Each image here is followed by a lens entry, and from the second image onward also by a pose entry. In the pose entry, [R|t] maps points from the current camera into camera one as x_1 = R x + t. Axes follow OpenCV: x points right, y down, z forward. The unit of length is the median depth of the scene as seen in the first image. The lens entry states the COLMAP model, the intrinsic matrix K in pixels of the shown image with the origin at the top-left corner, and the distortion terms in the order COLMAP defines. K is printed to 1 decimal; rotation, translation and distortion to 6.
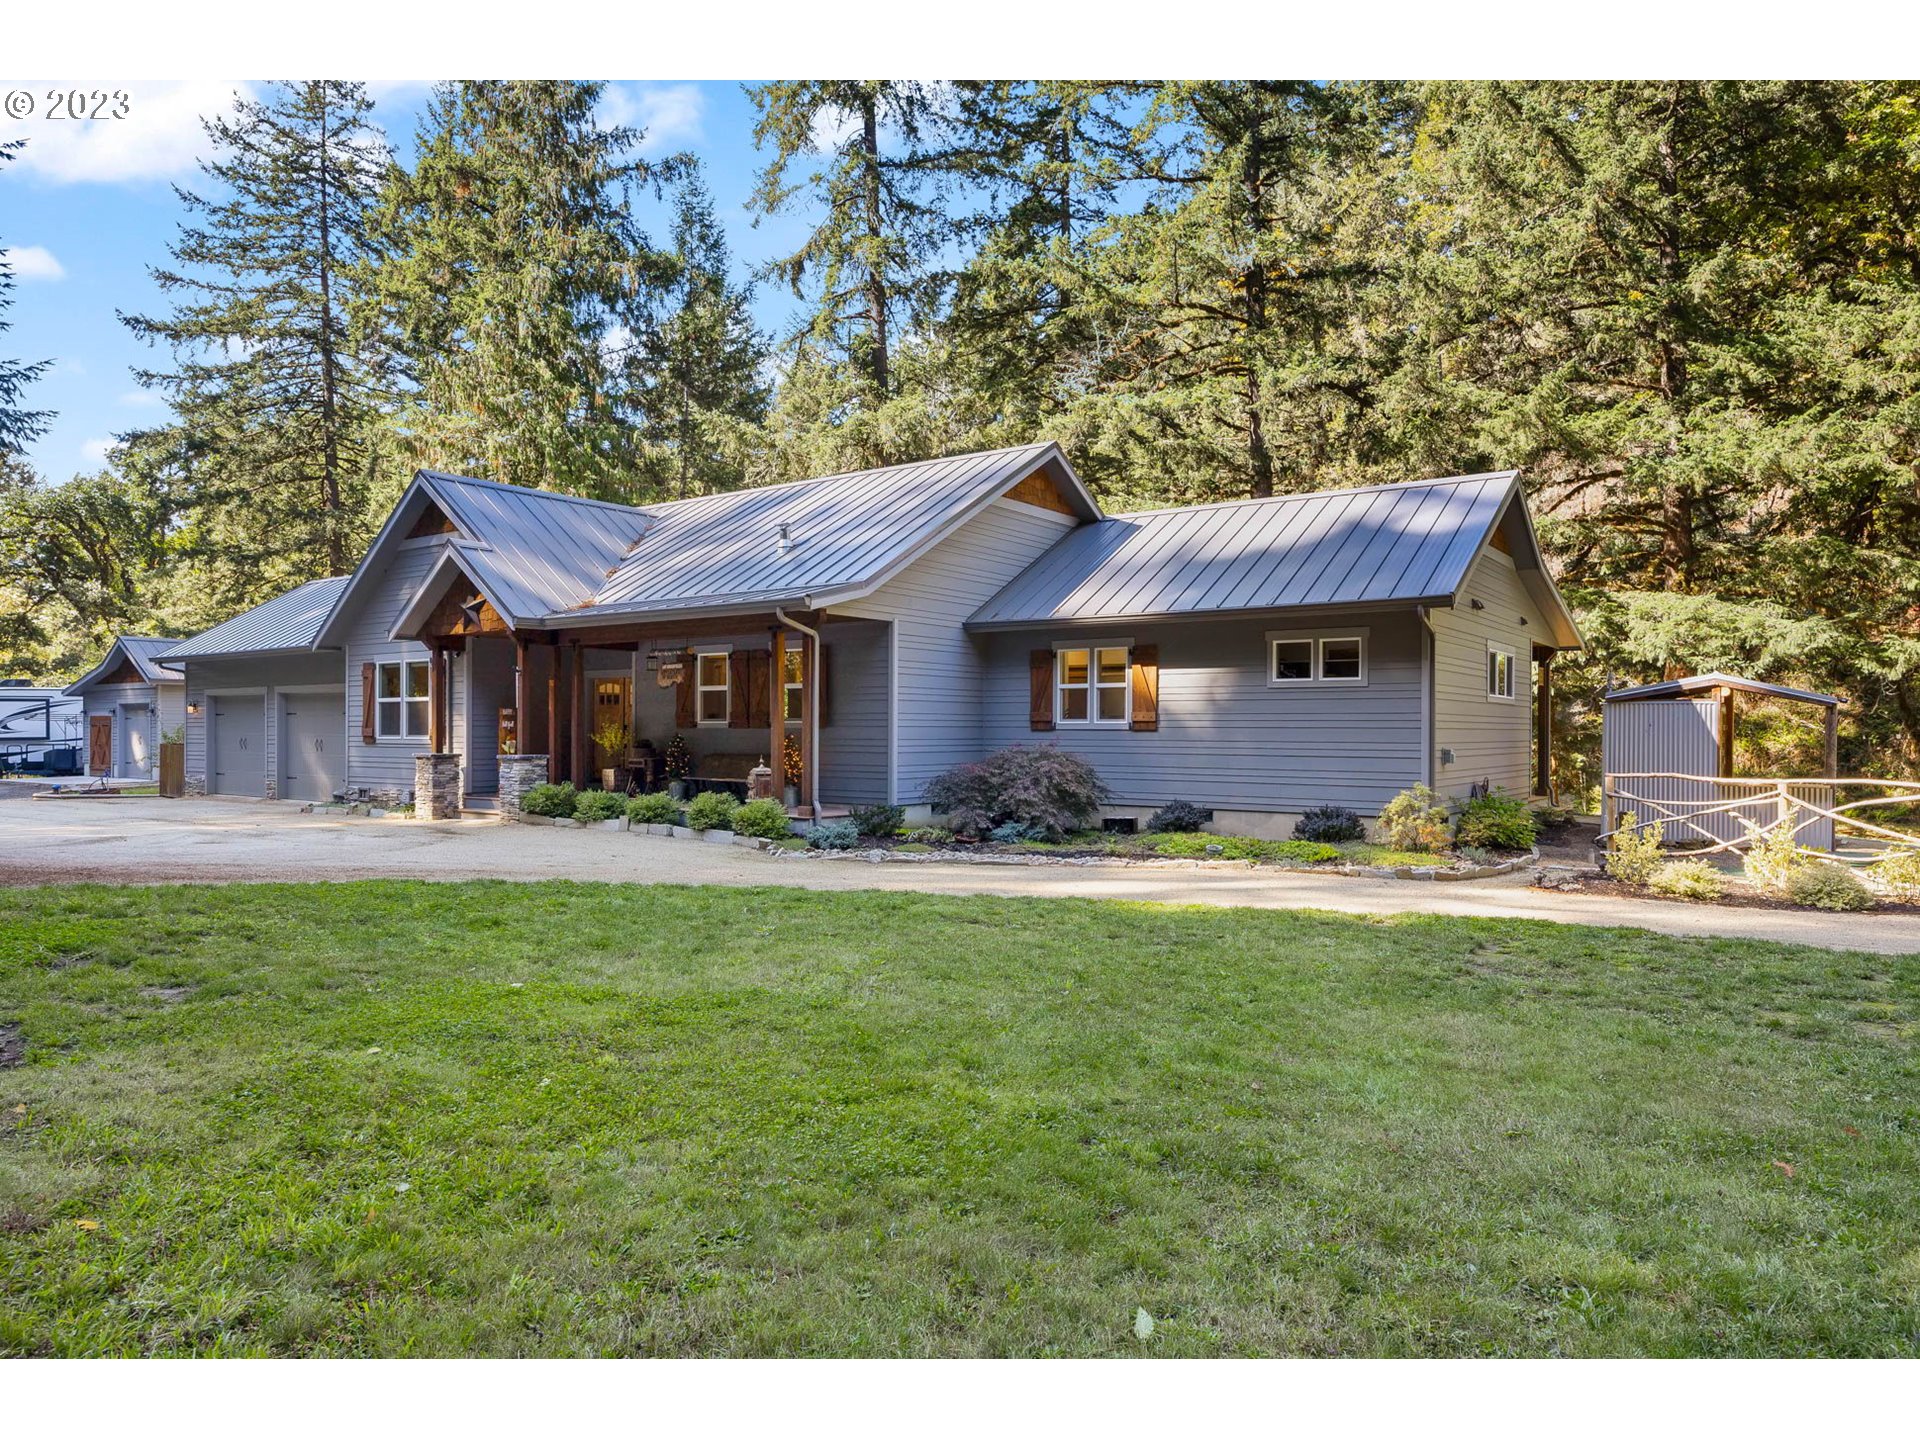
lens RADIAL K [[1215.0, 0, 958.1], [0, 1215.0, 723.8], [0, 0, 1]] dist [0.004579, -0.002324]
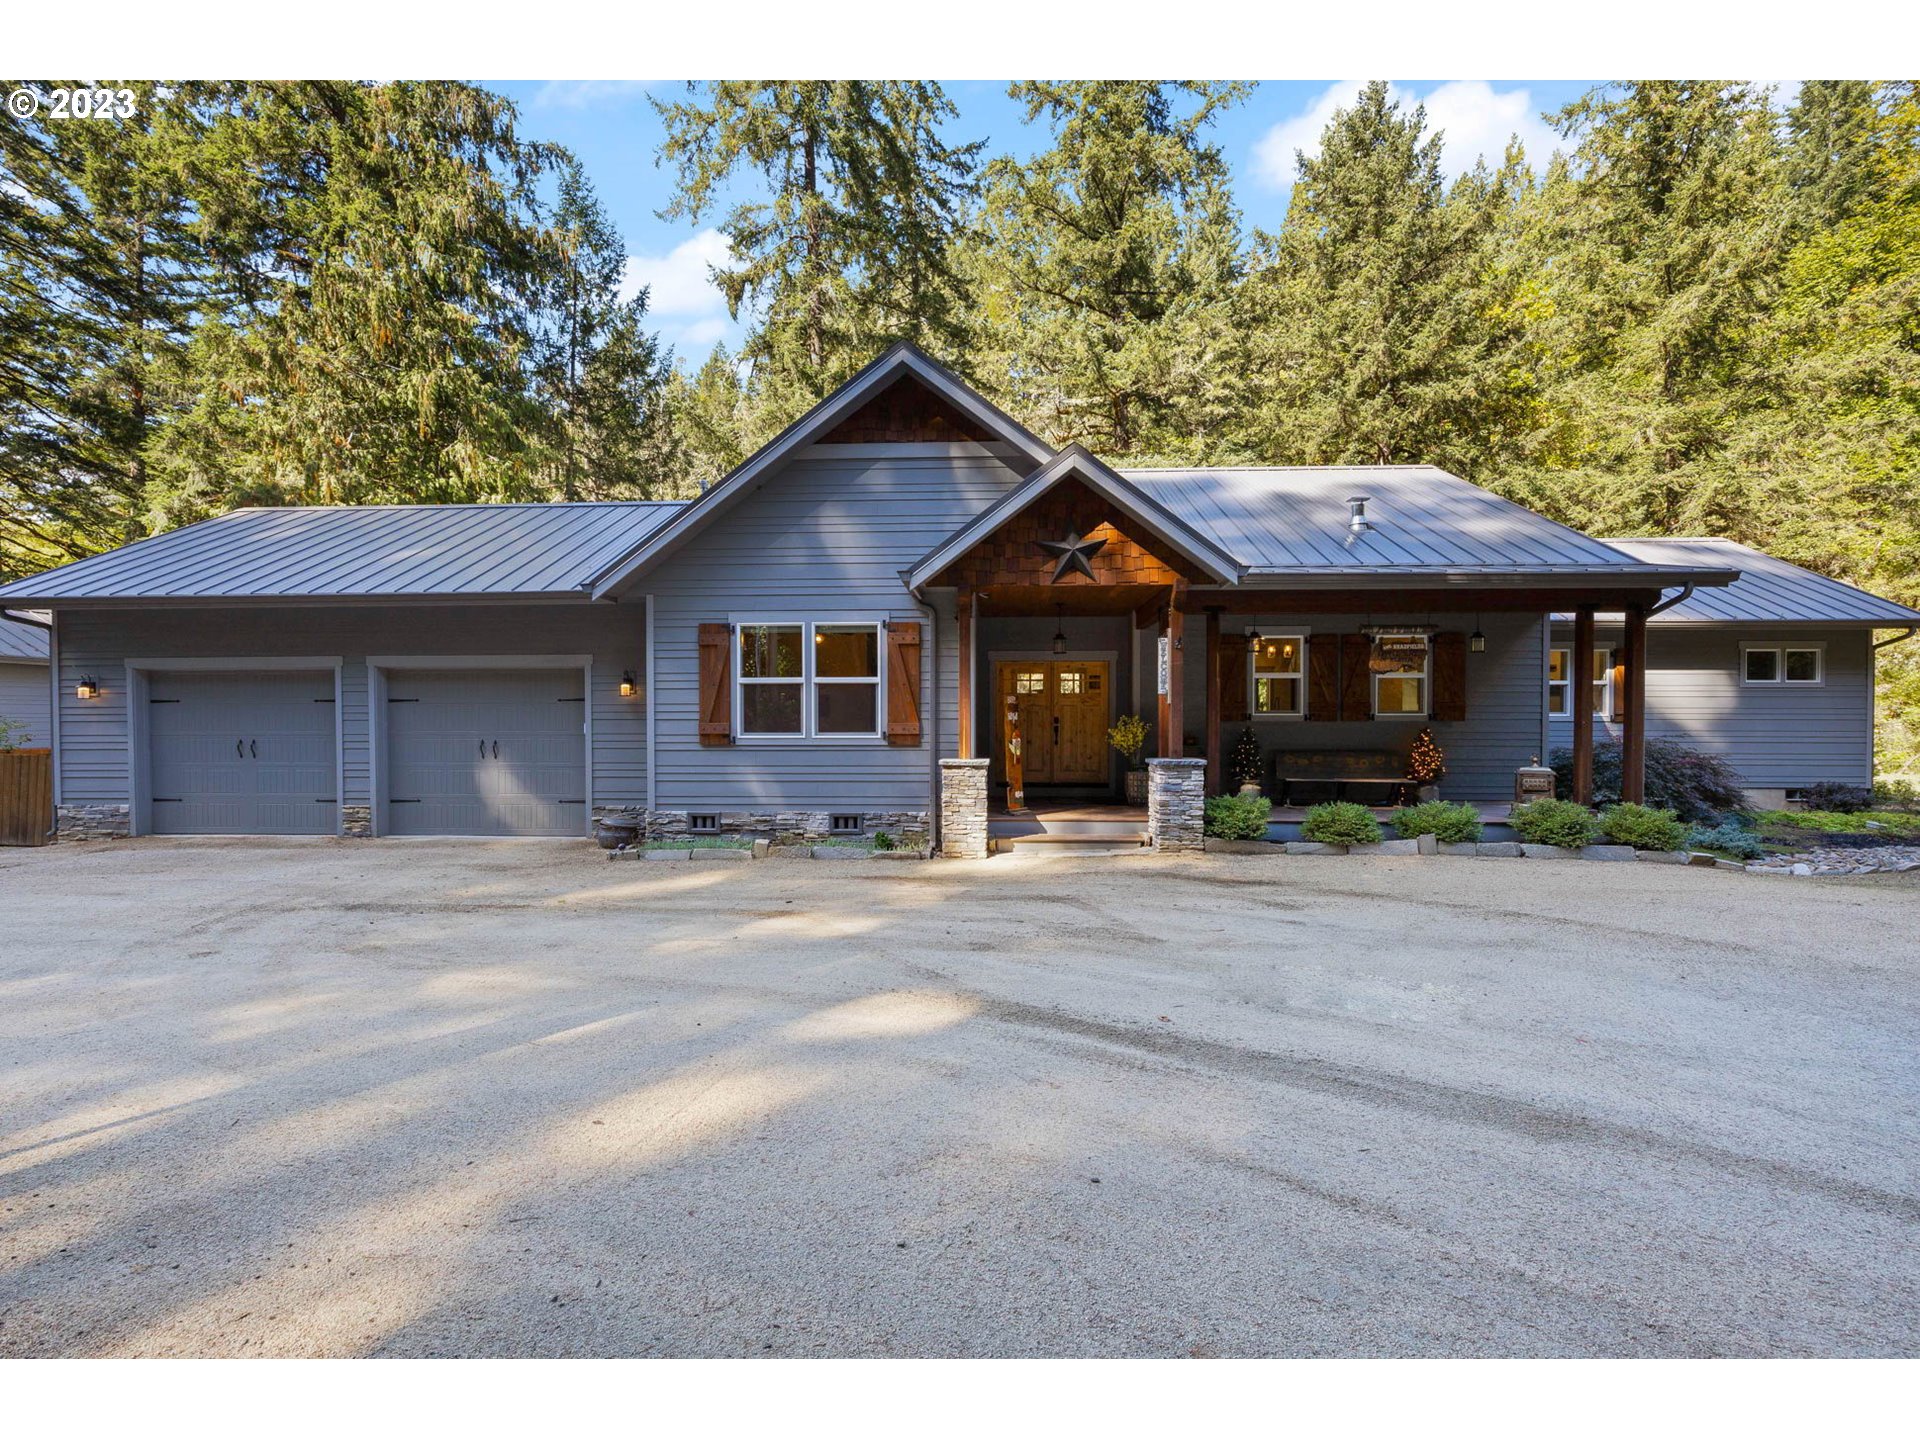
lens RADIAL K [[761.4, 0, 961.1], [0, 761.4, 717.9], [0, 0, 1]] dist [0.001222, 0.000120]
pose [[0.834791, -0.001205, 0.550566, -0.605807], [0.000791, 0.999999, 0.000990, 0.000719], [-0.550567, -0.000391, 0.834791, 0.583741]]
